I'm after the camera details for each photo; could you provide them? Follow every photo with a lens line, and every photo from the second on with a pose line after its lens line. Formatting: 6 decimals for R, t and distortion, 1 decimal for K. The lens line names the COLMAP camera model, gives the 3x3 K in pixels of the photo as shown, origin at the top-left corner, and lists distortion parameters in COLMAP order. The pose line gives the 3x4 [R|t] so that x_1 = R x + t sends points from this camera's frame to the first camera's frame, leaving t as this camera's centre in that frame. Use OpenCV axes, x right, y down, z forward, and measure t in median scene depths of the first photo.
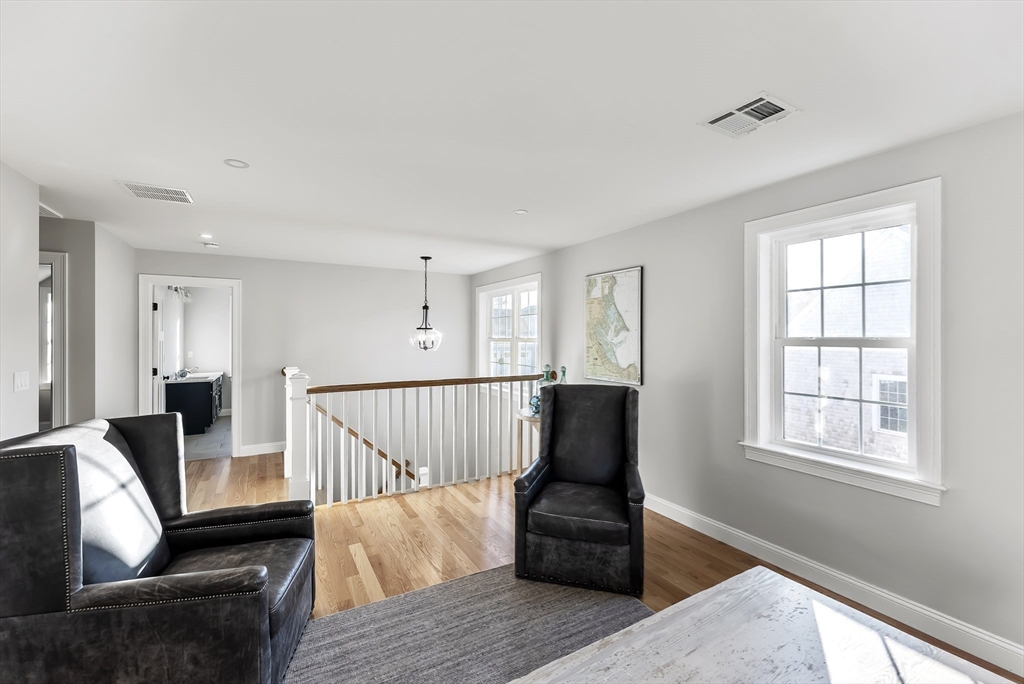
lens RADIAL K [[434.9, 0, 512.0], [0, 434.9, 342.0], [0, 0, 1]] dist [-0.001031, -0.000032]
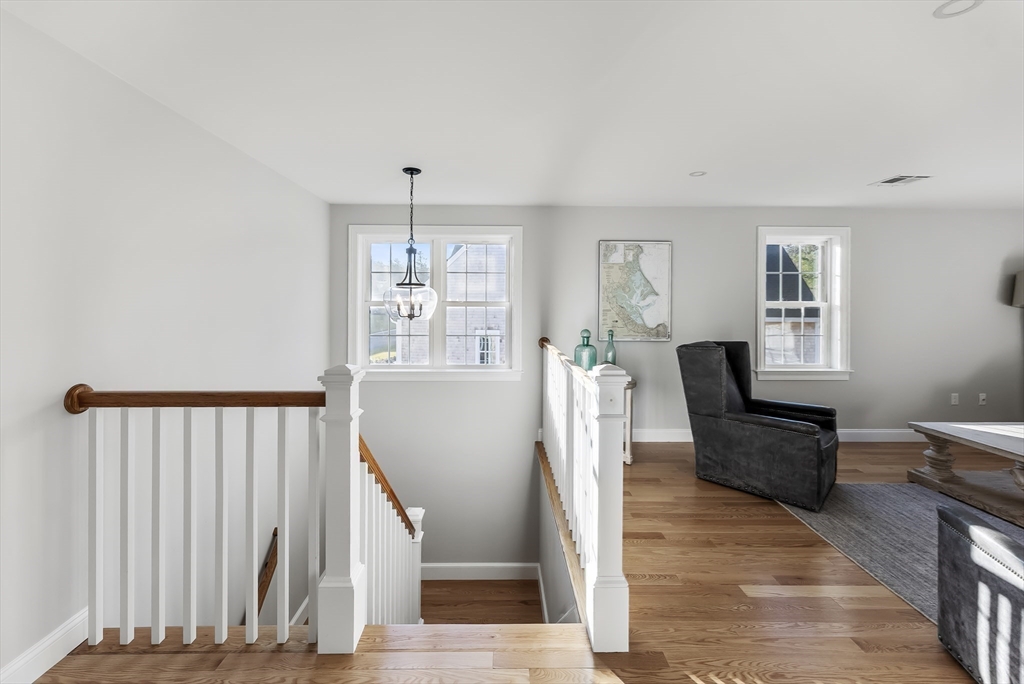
lens RADIAL K [[423.9, 0, 509.5], [0, 423.9, 311.2], [0, 0, 1]] dist [-0.001031, -0.000070]
pose [[0.482665, -0.011764, 0.875726, -0.862285], [0.006007, 0.999931, 0.010121, 0.002810], [-0.875784, 0.000375, 0.482702, 0.758535]]
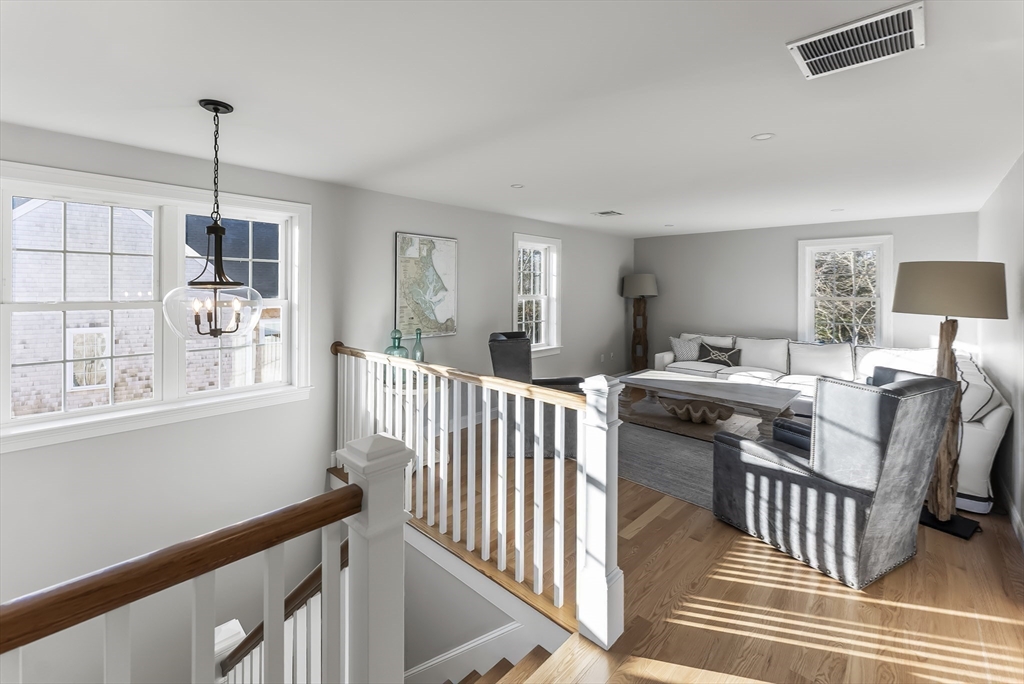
lens RADIAL K [[429.2, 0, 510.5], [0, 429.2, 293.3], [0, 0, 1]] dist [0.004115, 0.000306]
pose [[-0.289850, -0.014676, 0.956959, -0.854166], [0.002281, 0.999869, 0.016025, -0.035202], [-0.957069, 0.006828, -0.289779, 1.110807]]
